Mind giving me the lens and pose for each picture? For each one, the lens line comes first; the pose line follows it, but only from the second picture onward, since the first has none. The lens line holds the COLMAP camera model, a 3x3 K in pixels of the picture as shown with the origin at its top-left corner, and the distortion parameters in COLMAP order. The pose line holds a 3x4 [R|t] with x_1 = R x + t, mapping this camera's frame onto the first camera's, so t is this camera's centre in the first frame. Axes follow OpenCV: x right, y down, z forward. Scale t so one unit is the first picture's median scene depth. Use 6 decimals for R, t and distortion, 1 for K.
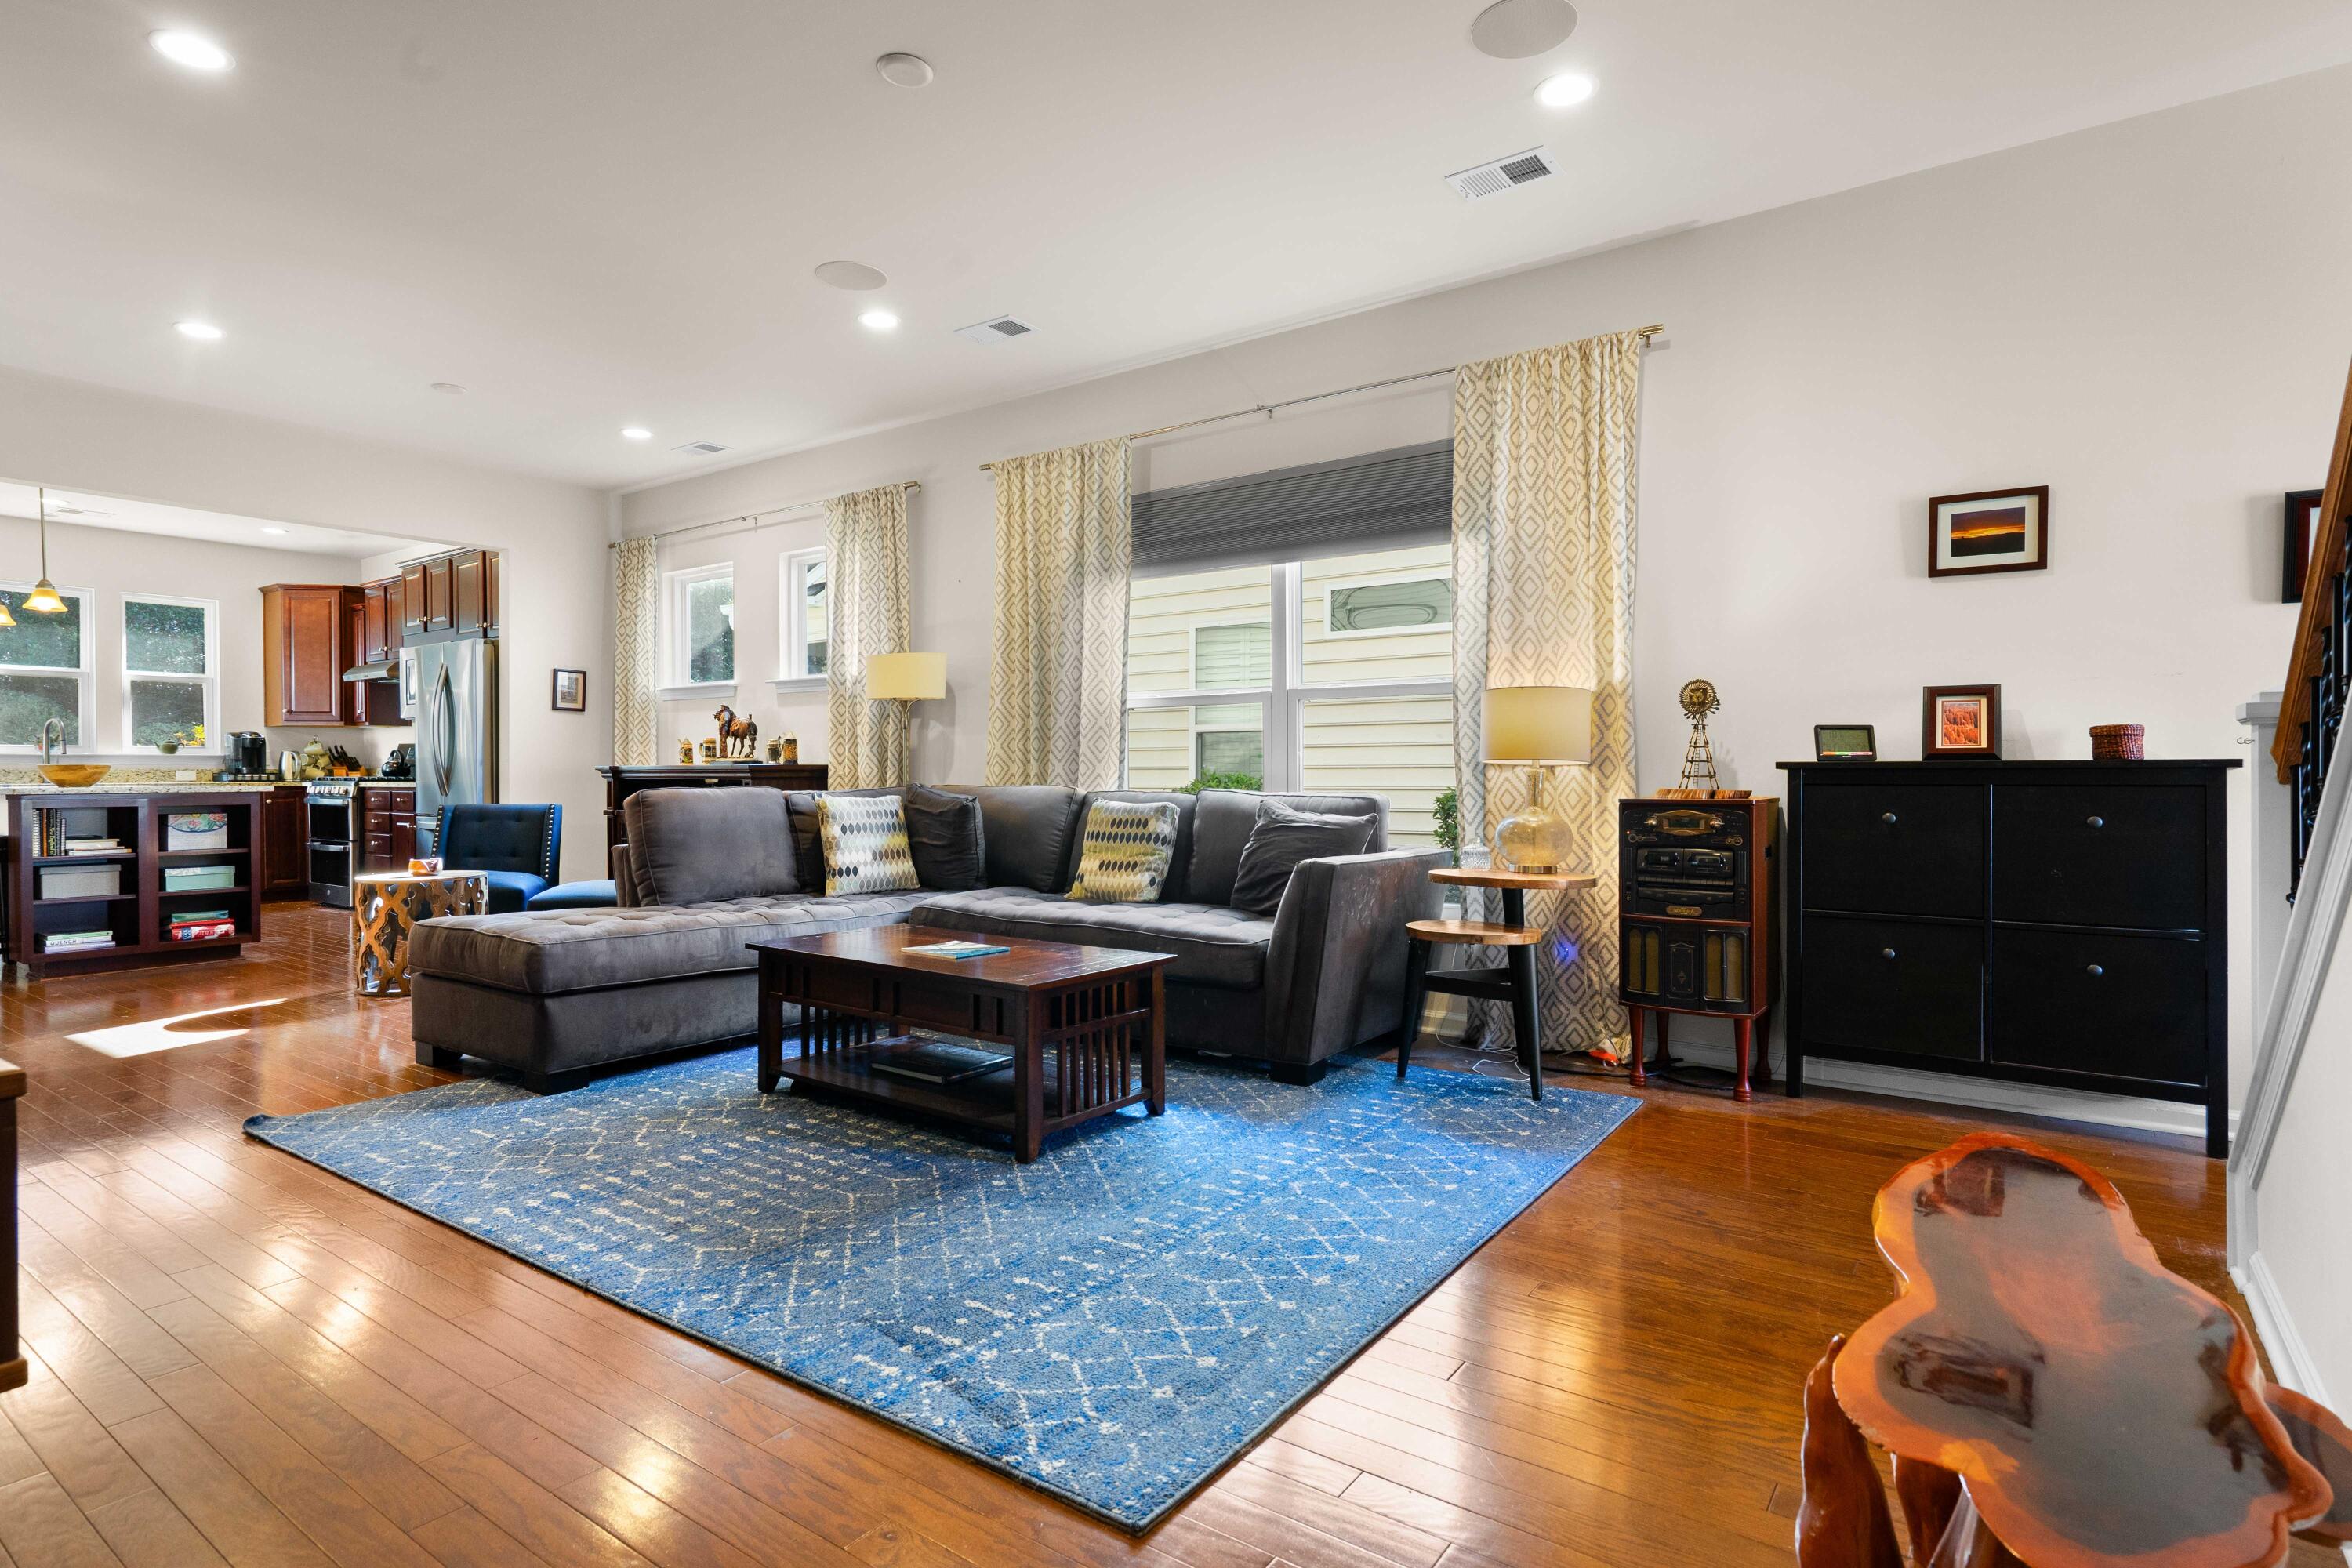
lens RADIAL K [[1200.3, 0, 1182.0], [0, 1200.3, 782.5], [0, 0, 1]] dist [-0.000431, 0.000409]
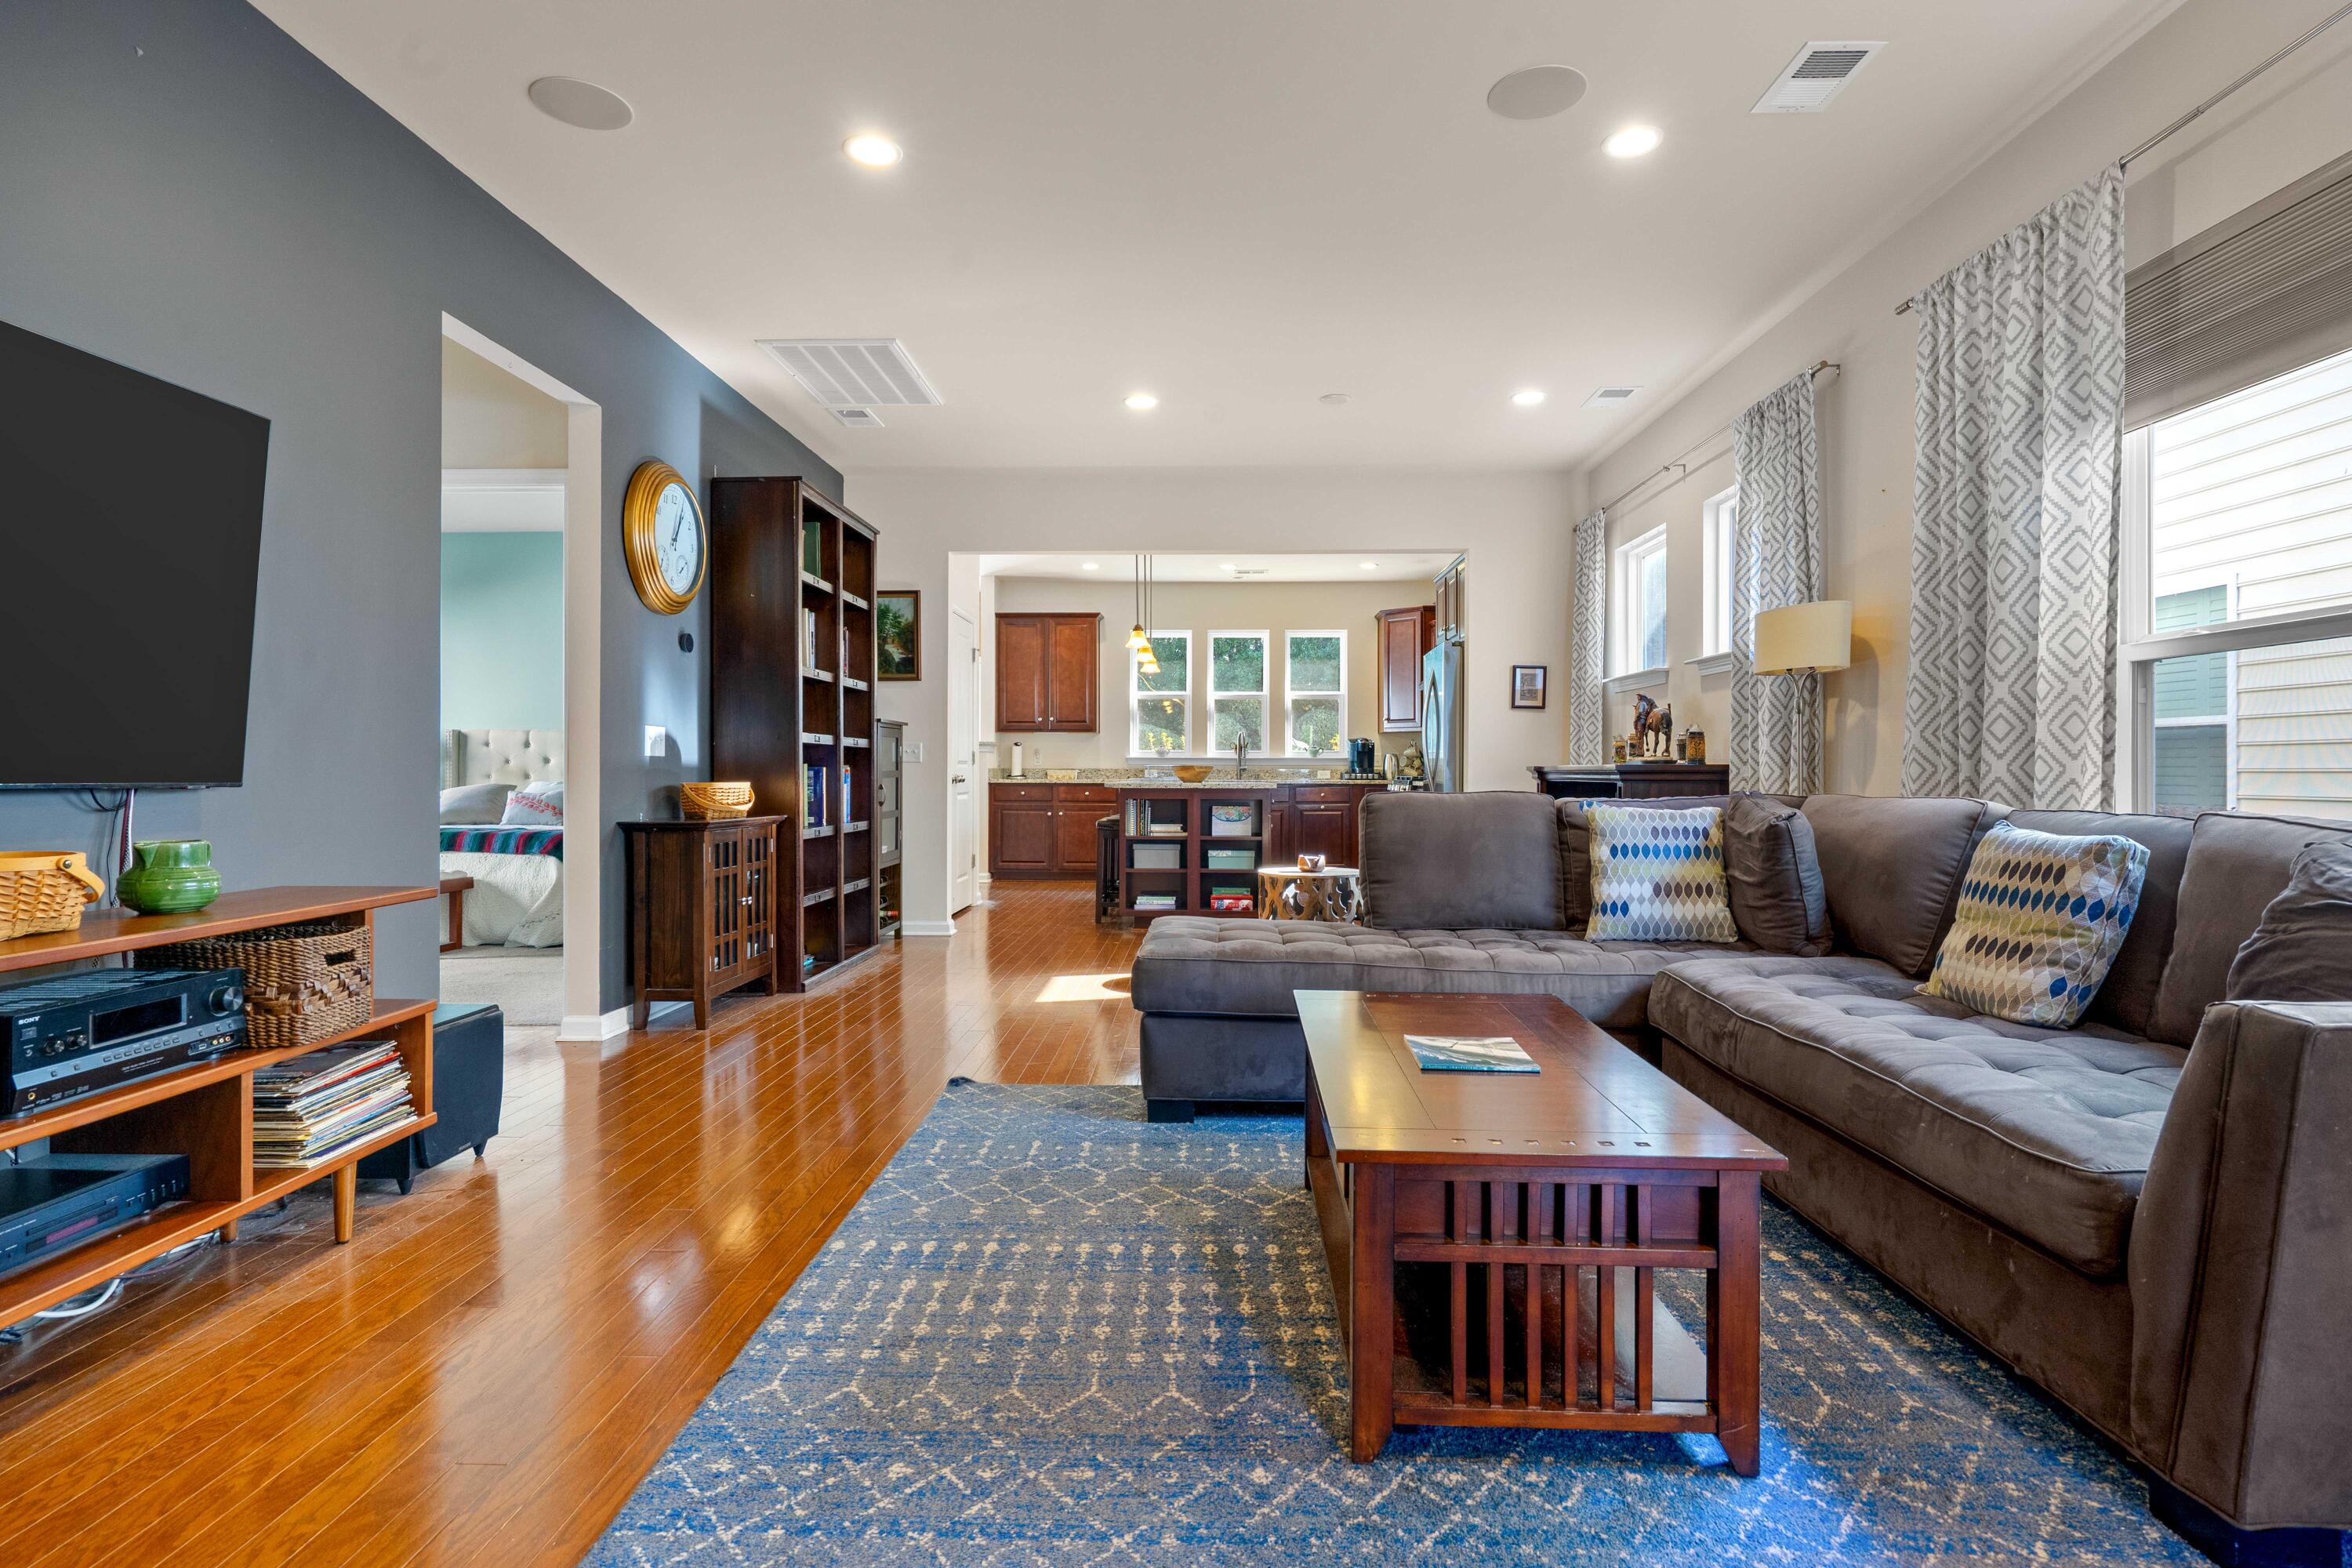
lens RADIAL K [[1181.1, 0, 1178.8], [0, 1181.1, 772.3], [0, 0, 1]] dist [-0.001275, 0.002094]
pose [[0.557473, 0.003258, -0.830188, 0.233752], [-0.010891, 0.999935, -0.003390, -0.005784], [0.830123, 0.010931, 0.557473, 0.496852]]
